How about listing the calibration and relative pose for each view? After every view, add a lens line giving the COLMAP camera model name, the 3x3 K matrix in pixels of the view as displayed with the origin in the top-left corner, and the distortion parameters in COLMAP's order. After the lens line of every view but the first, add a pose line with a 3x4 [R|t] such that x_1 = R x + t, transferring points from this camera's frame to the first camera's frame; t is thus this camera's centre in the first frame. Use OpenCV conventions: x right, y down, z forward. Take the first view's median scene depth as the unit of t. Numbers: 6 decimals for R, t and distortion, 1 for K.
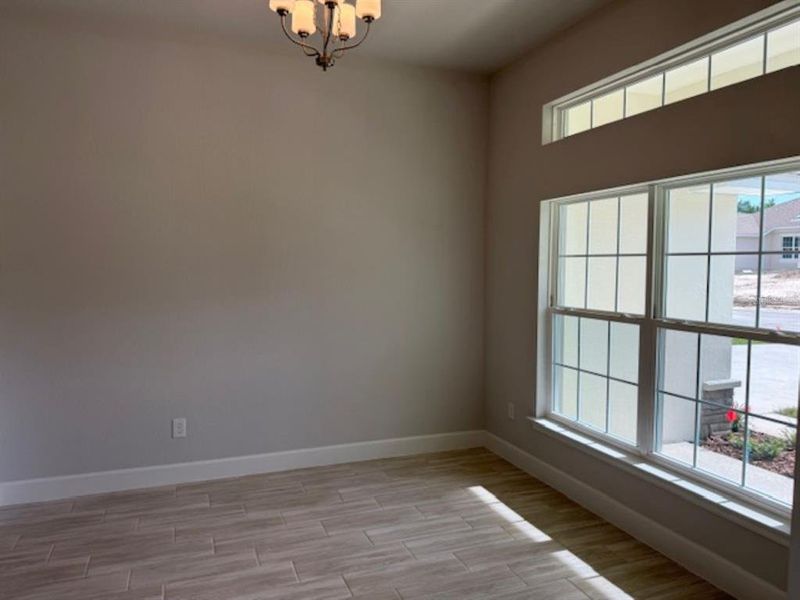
lens RADIAL K [[563.3, 0, 403.0], [0, 563.3, 296.1], [0, 0, 1]] dist [-0.013161, -0.002111]
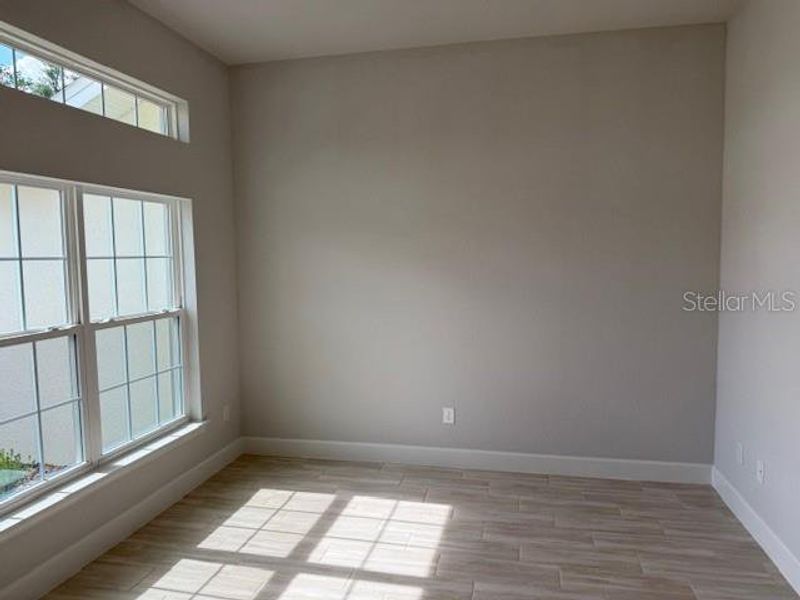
lens RADIAL K [[563.3, 0, 400.2], [0, 563.3, 300.9], [0, 0, 1]] dist [-0.013161, -0.002111]
pose [[-0.822222, -0.021858, 0.568747, -0.558156], [0.064300, 0.989298, 0.130976, -0.091577], [-0.565524, 0.144262, -0.812017, 1.477970]]
